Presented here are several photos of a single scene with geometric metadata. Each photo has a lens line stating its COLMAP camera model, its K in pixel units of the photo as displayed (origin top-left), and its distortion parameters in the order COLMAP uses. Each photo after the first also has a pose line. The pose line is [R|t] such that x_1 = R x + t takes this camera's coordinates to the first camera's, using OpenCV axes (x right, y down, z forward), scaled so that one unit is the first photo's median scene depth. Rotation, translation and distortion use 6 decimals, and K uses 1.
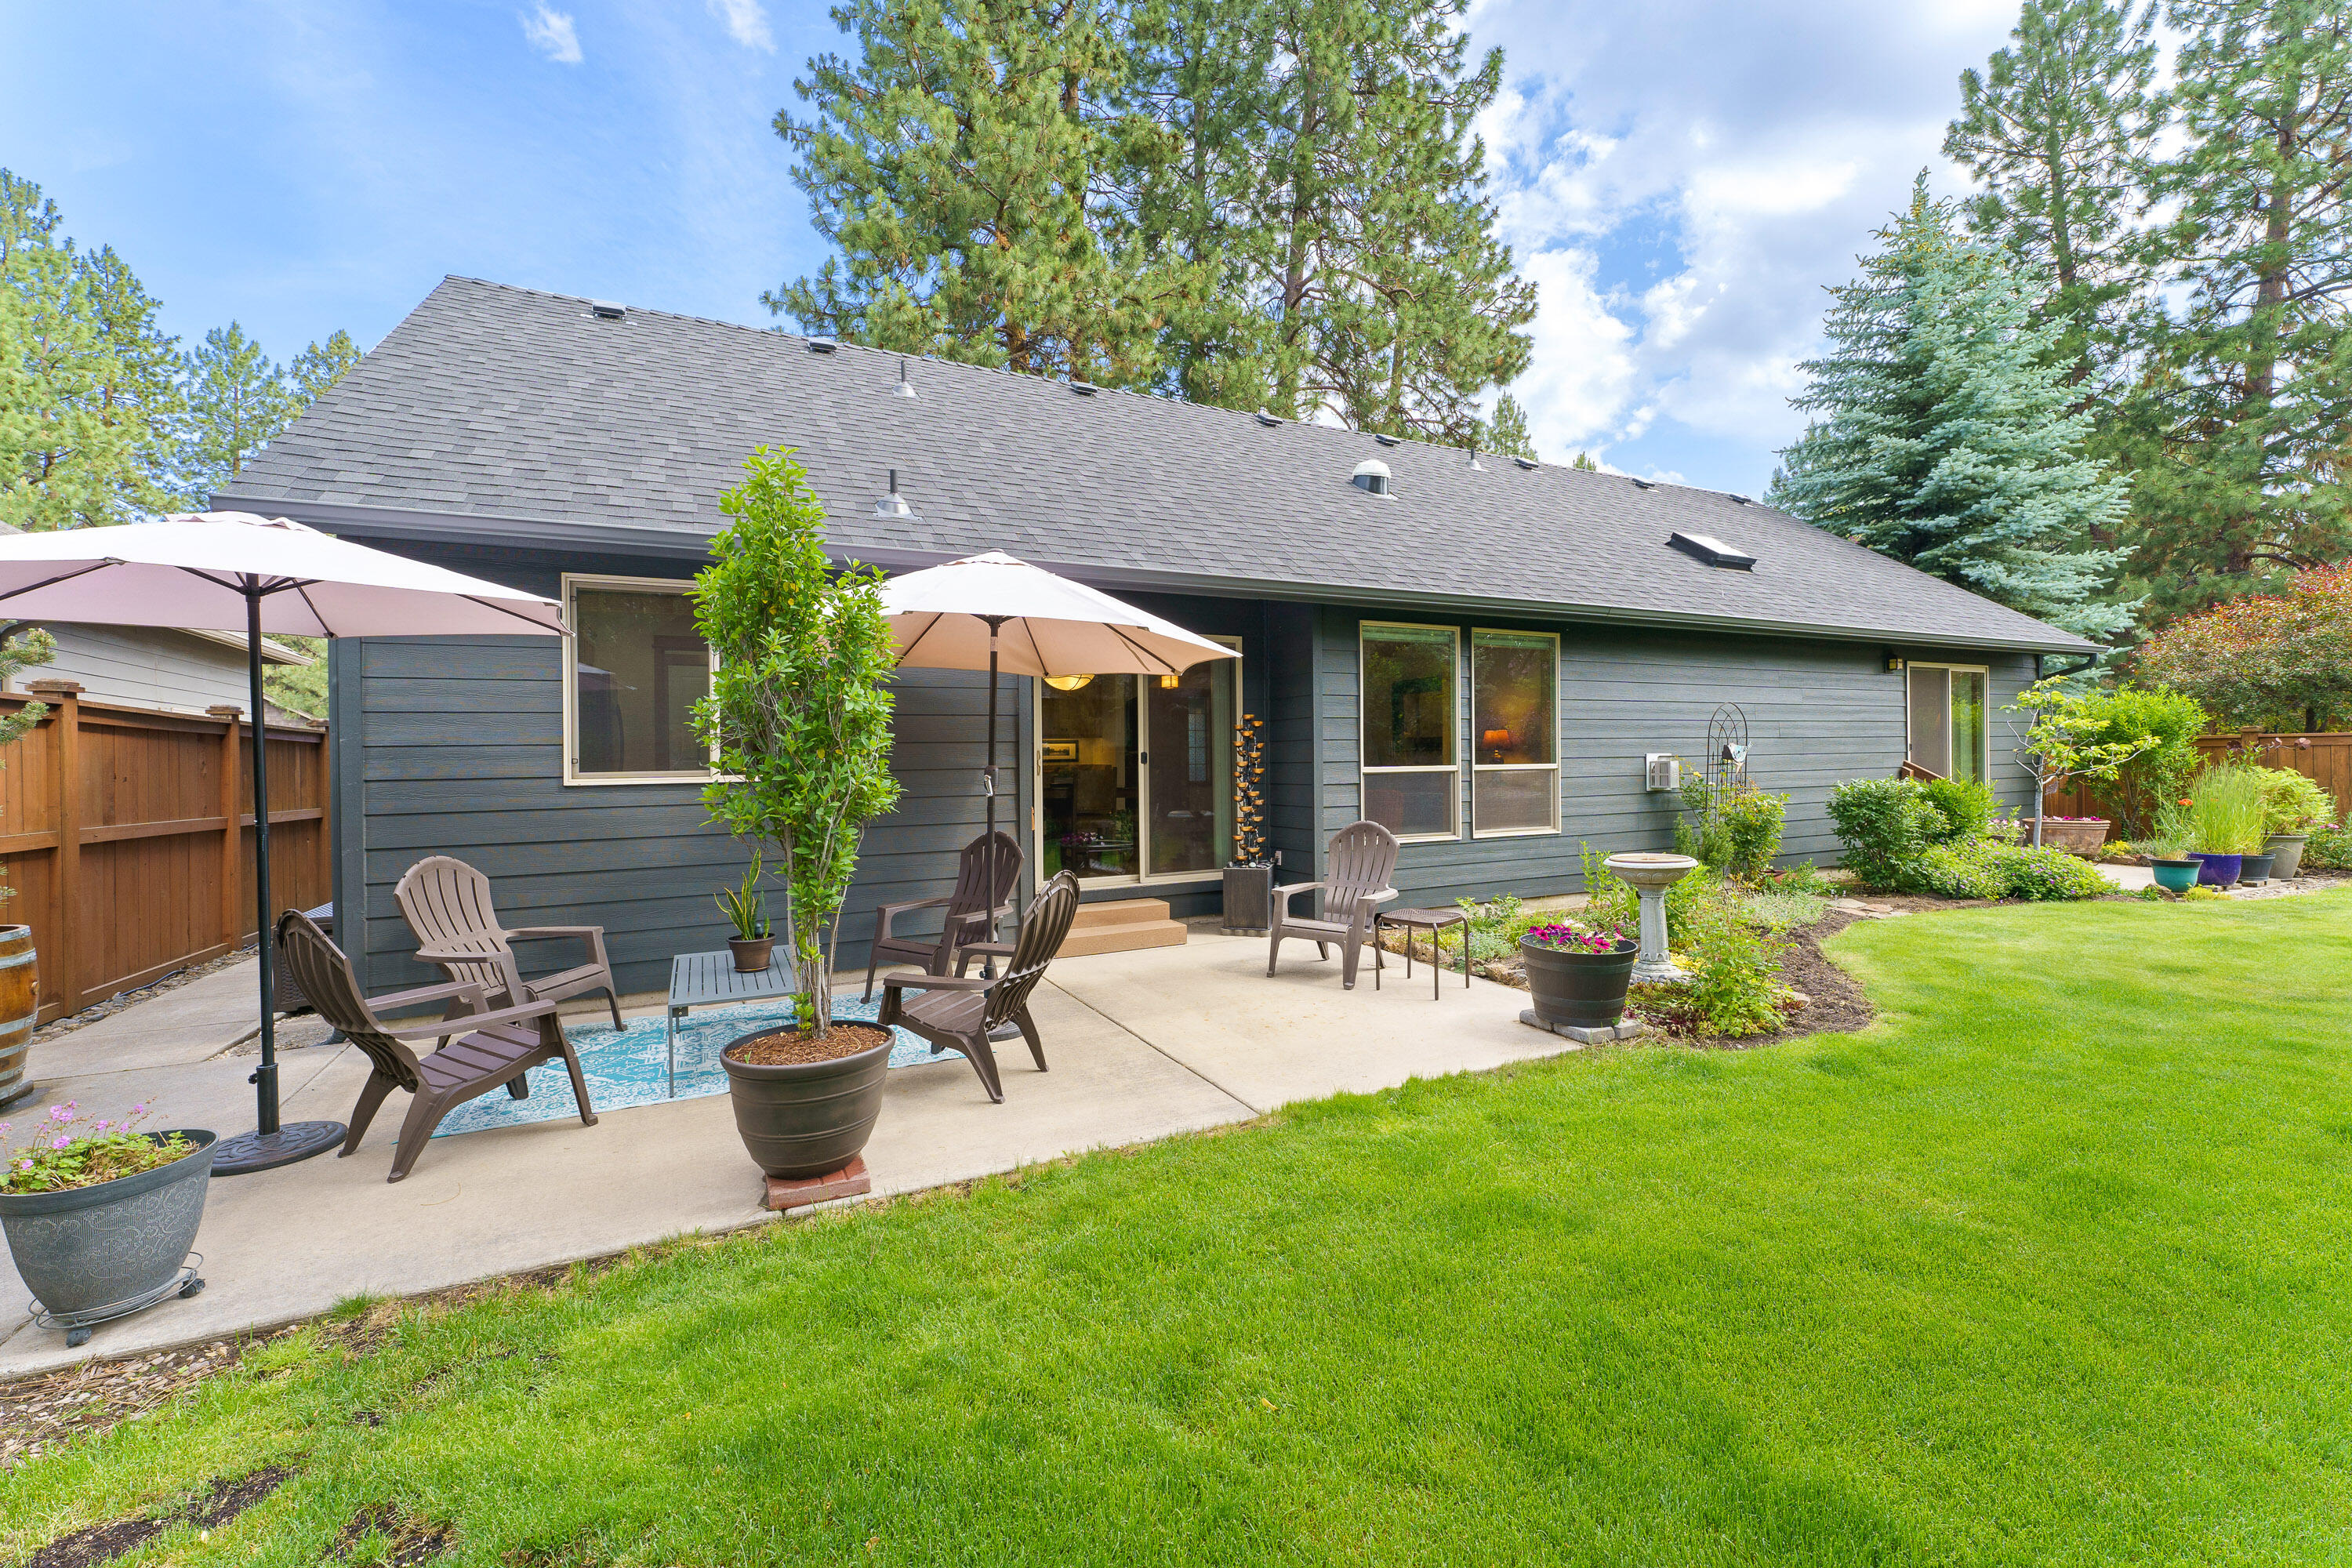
lens RADIAL K [[959.9, 0, 1181.6], [0, 959.9, 775.5], [0, 0, 1]] dist [0.000510, -0.000346]
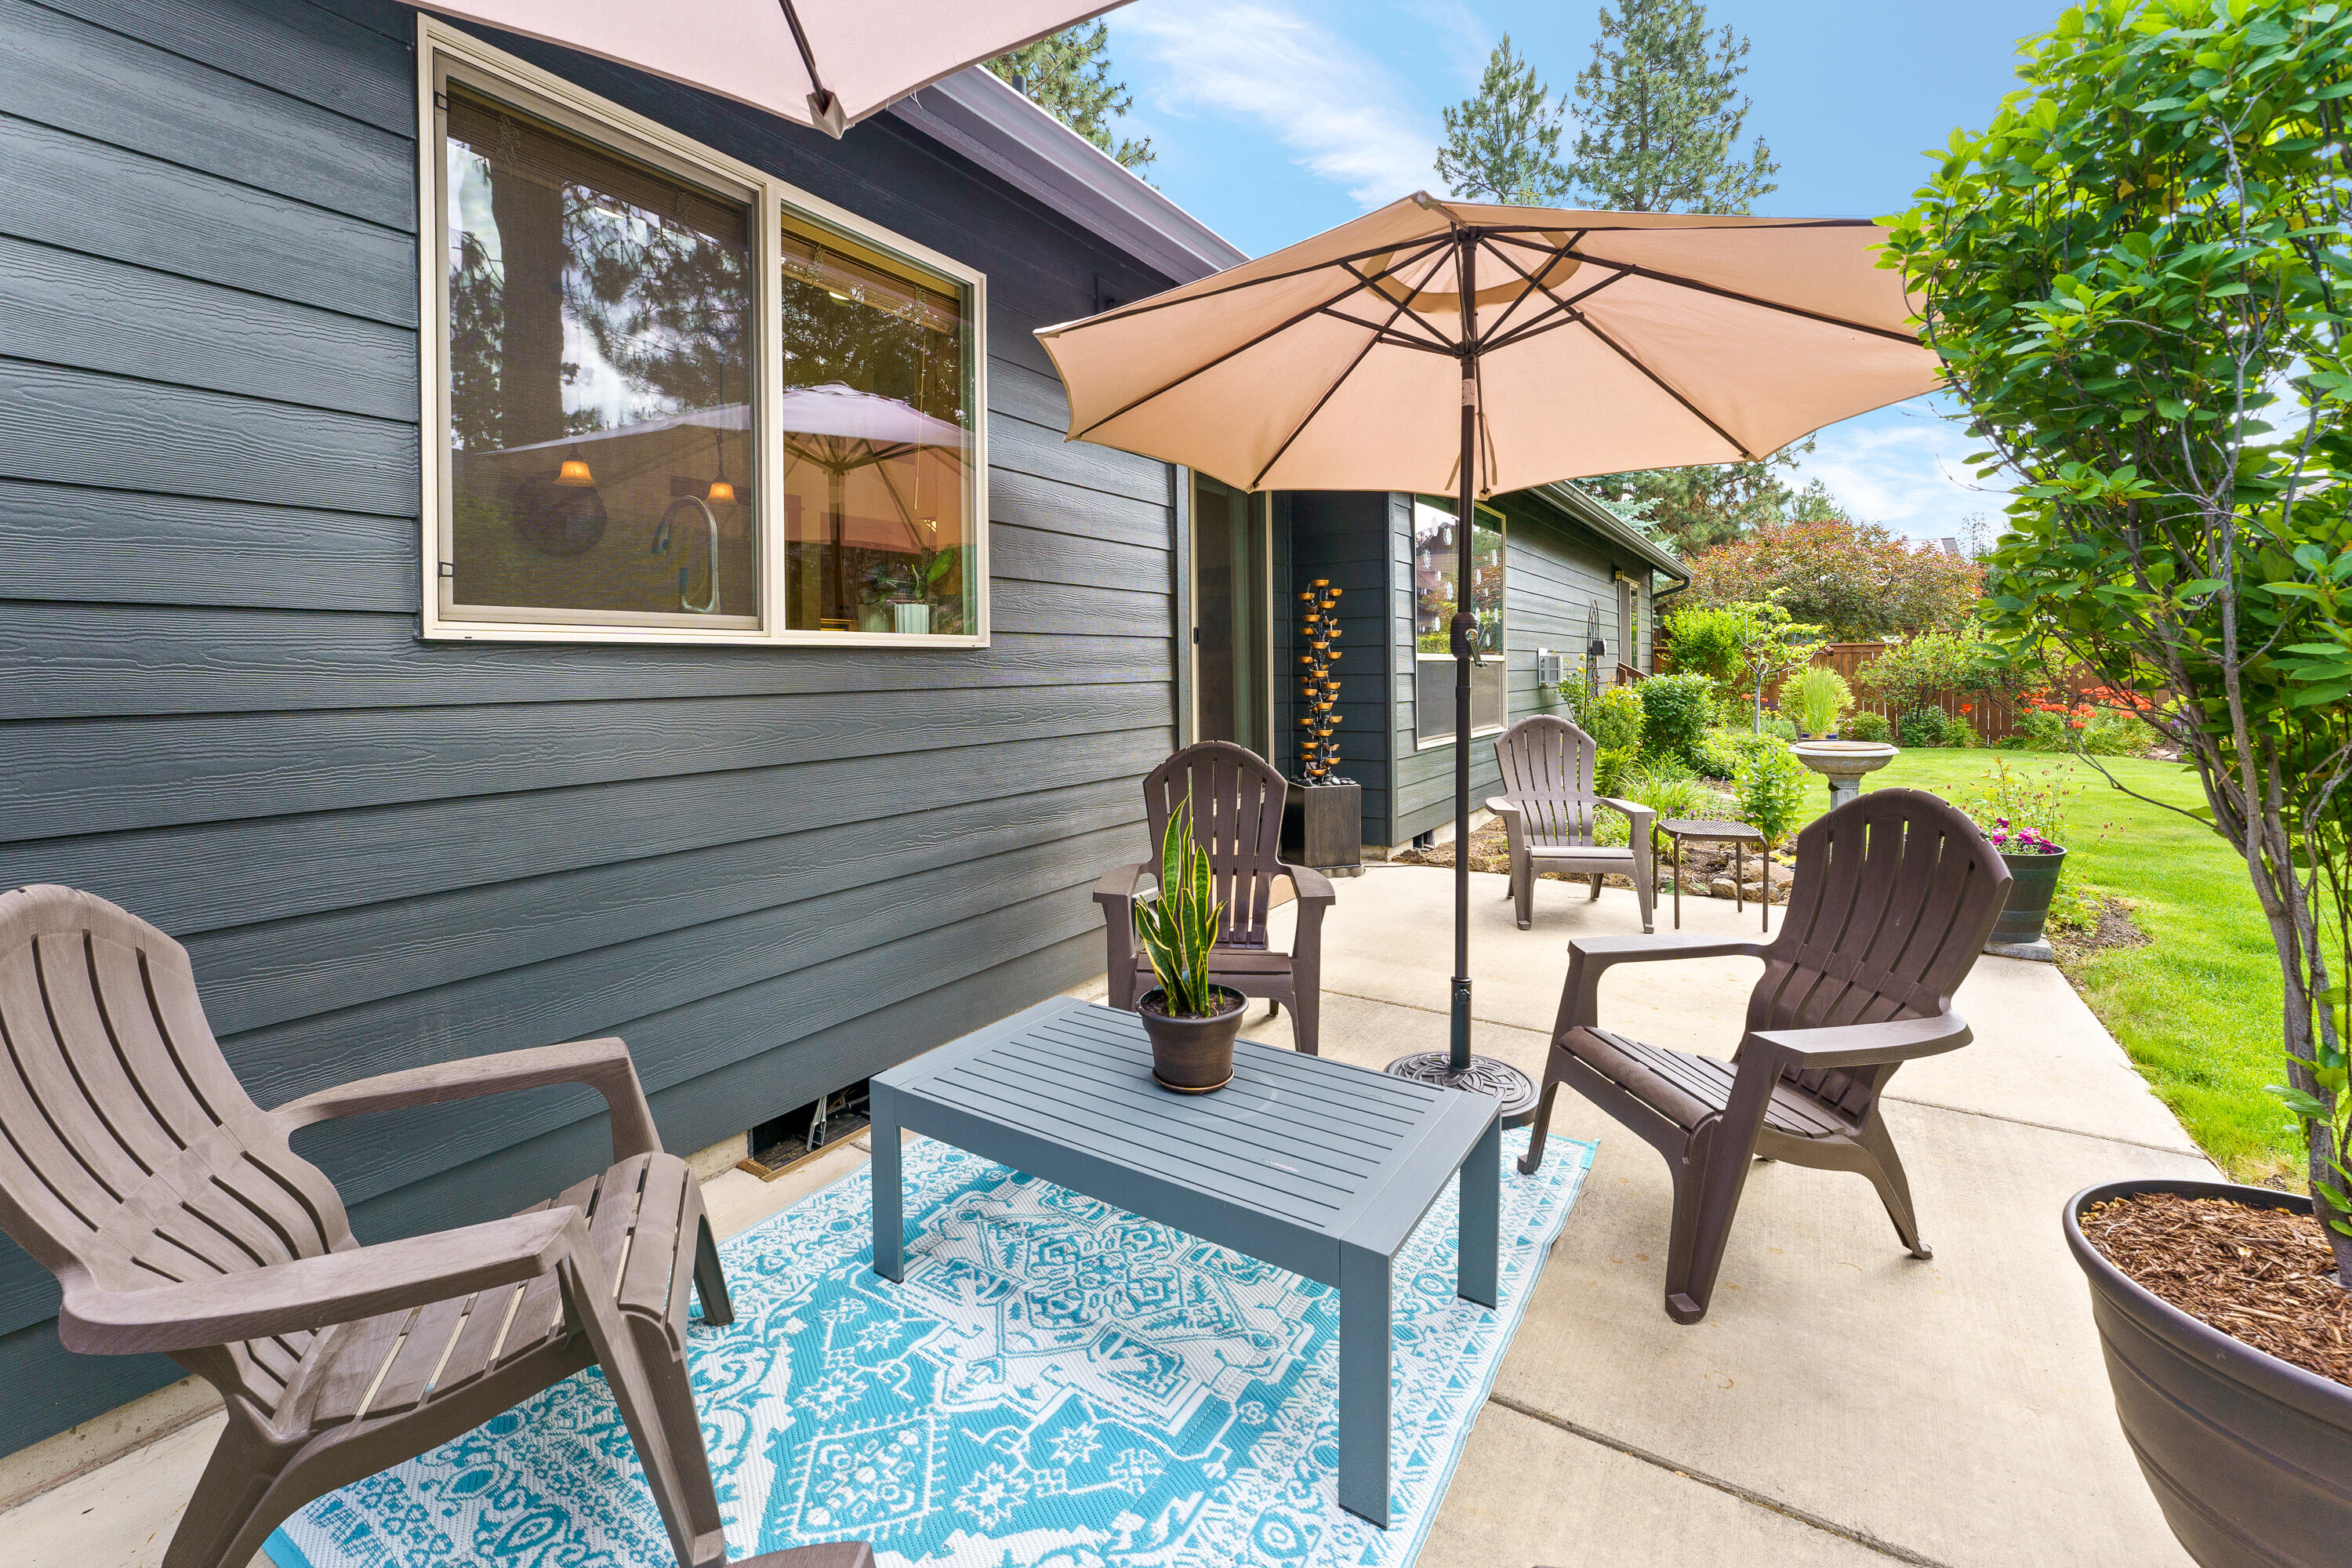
lens RADIAL K [[959.9, 0, 1169.0], [0, 959.9, 699.4], [0, 0, 1]] dist [0.000510, -0.000346]
pose [[0.865913, -0.008261, 0.500126, -0.611902], [0.001681, 0.999906, 0.013605, 0.028927], [-0.500191, -0.010940, 0.865846, 0.598807]]
